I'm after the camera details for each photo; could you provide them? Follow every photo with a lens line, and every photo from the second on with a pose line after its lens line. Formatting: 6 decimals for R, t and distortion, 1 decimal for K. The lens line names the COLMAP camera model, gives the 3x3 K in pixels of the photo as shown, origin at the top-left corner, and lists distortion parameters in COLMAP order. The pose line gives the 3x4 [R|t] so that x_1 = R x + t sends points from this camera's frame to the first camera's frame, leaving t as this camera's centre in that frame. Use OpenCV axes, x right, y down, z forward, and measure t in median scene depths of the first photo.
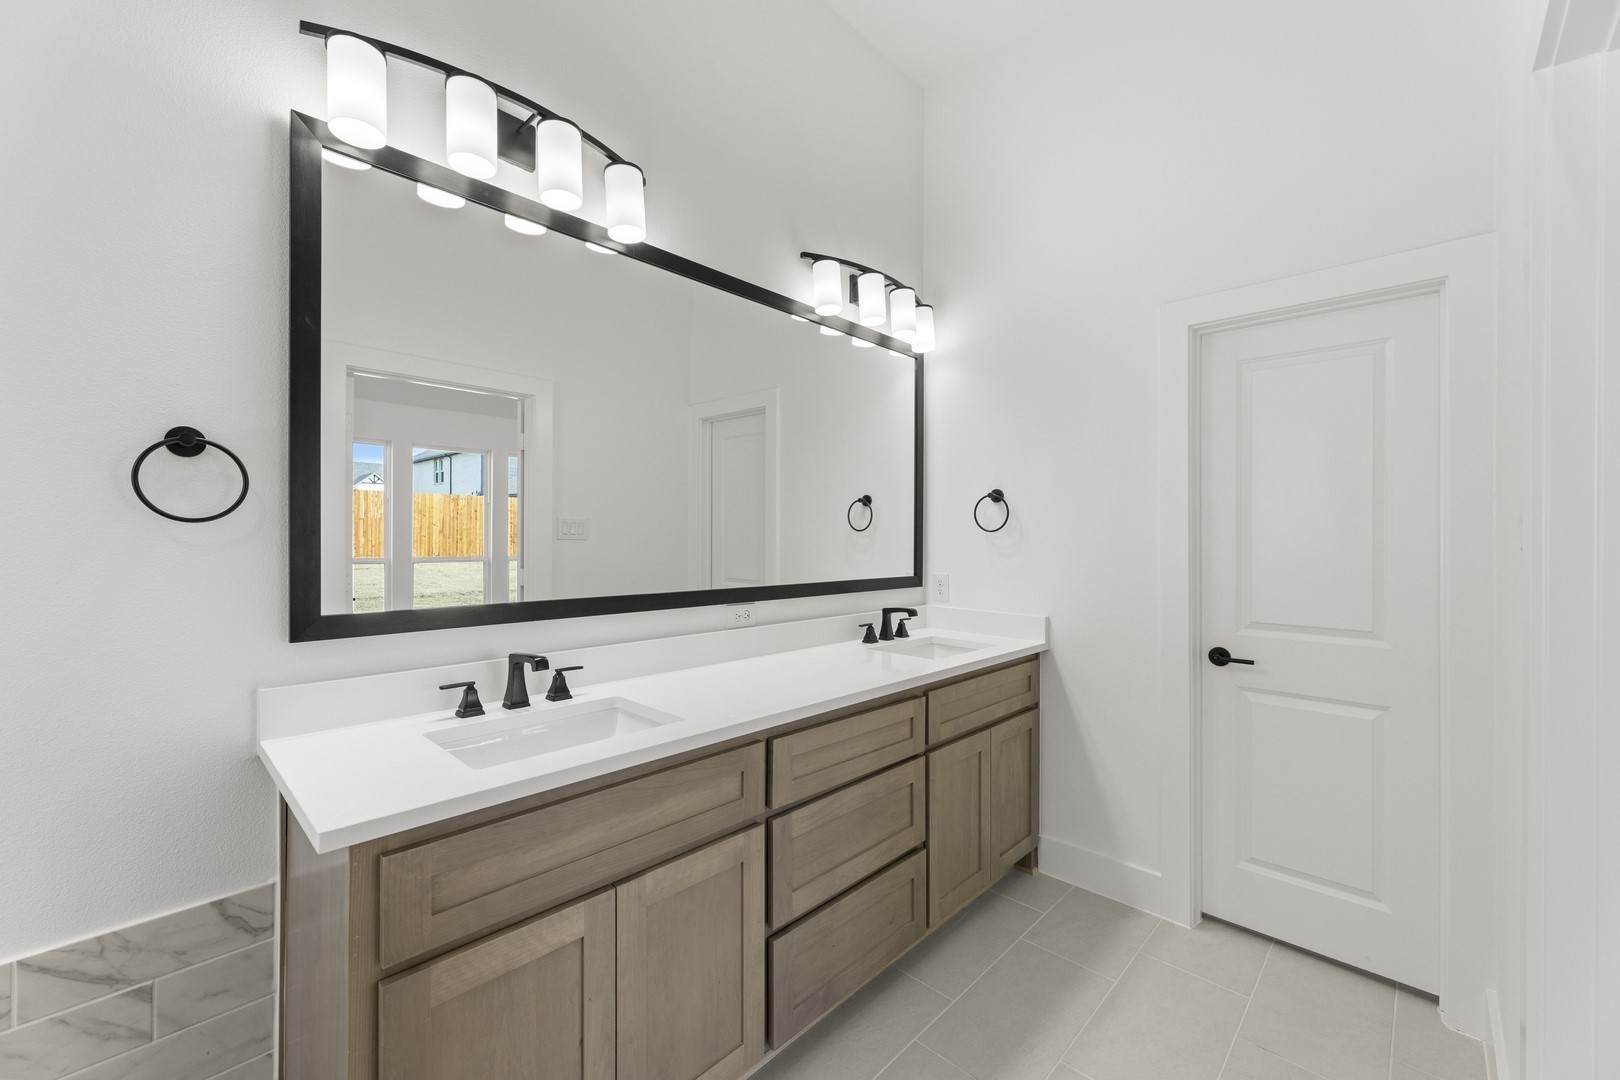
lens RADIAL K [[644.8, 0, 810.0], [0, 644.8, 540.0], [0, 0, 1]] dist [0.000394, 0.000211]
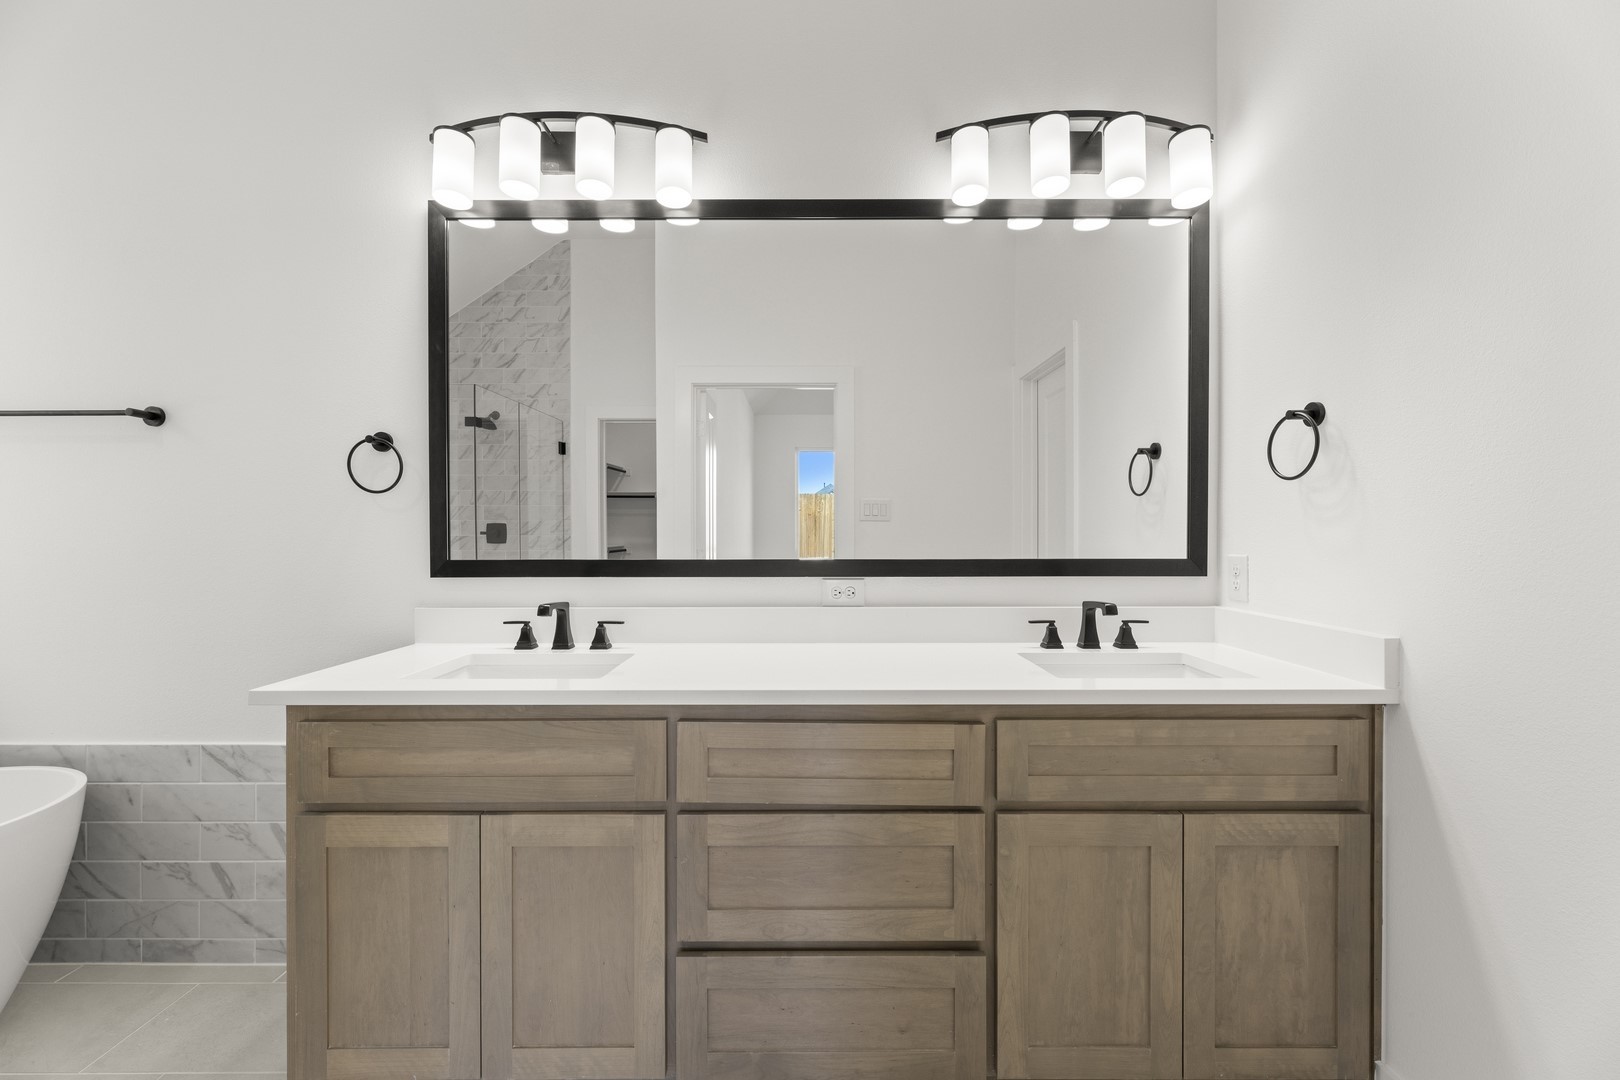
lens RADIAL K [[650.2, 0, 811.6], [0, 650.2, 543.2], [0, 0, 1]] dist [-0.000177, -0.000008]
pose [[0.691129, 0.001787, -0.722729, 0.610426], [0.002456, 0.999985, 0.004822, 0.059935], [0.722727, -0.005107, 0.691115, 0.466143]]
